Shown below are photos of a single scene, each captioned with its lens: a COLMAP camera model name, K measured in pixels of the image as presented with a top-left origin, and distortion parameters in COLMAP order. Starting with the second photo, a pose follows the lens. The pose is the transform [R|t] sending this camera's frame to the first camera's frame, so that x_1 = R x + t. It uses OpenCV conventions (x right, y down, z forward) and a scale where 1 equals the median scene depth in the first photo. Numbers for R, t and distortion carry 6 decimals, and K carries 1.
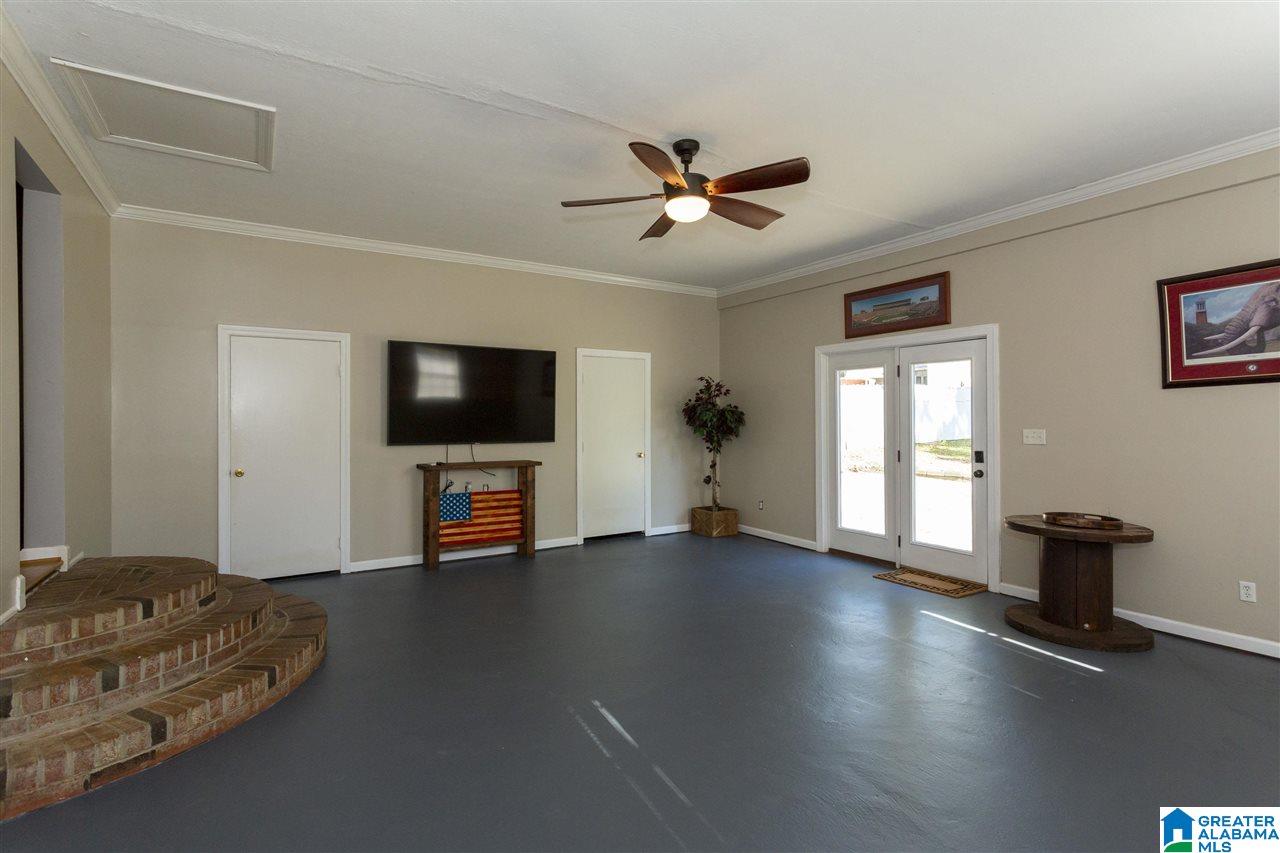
lens RADIAL K [[610.1, 0, 640.6], [0, 610.1, 418.8], [0, 0, 1]] dist [0.001365, 0.000830]
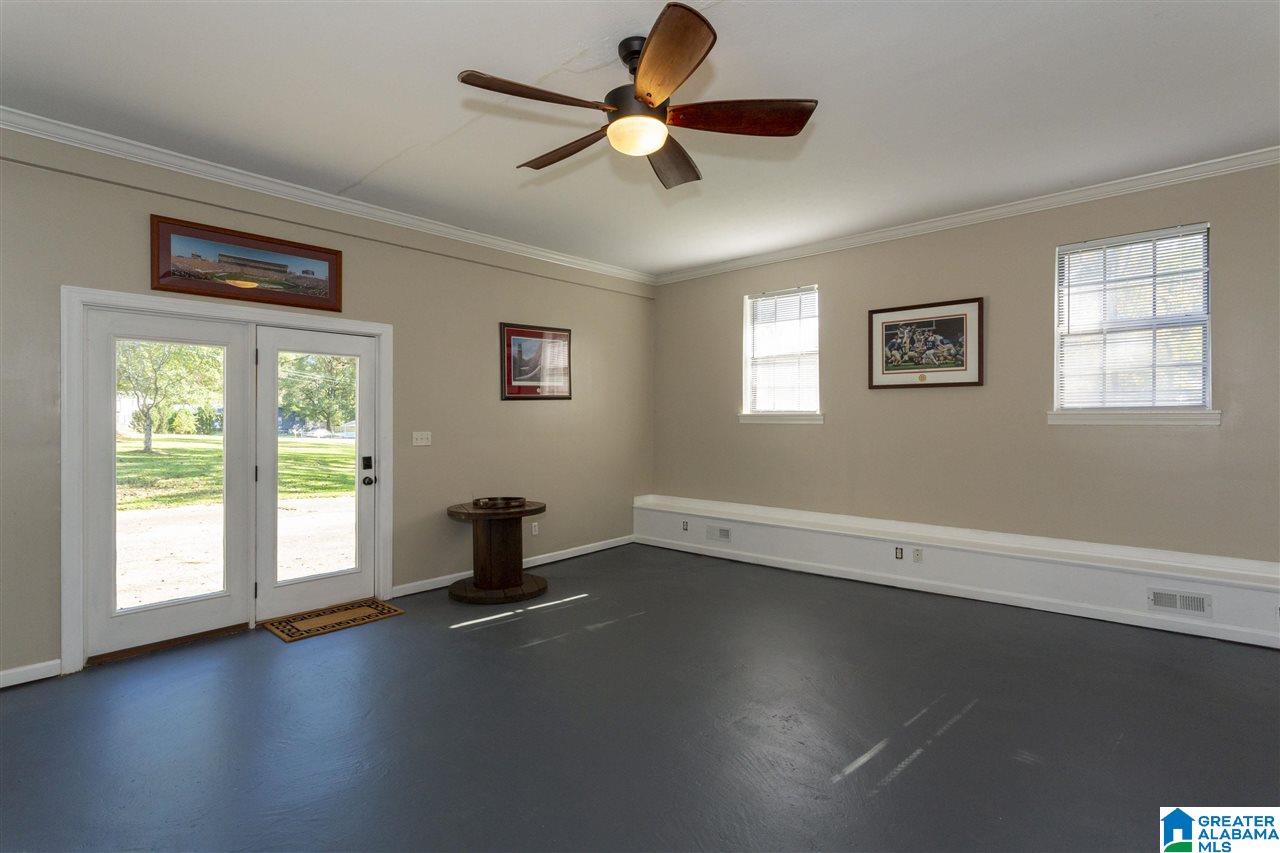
lens RADIAL K [[610.1, 0, 640.6], [0, 610.1, 418.8], [0, 0, 1]] dist [0.001365, 0.000830]
pose [[-0.282087, 0.000361, 0.959389, -0.422006], [-0.002287, 0.999997, -0.001049, -0.004517], [-0.959386, -0.002490, -0.282085, 0.795363]]
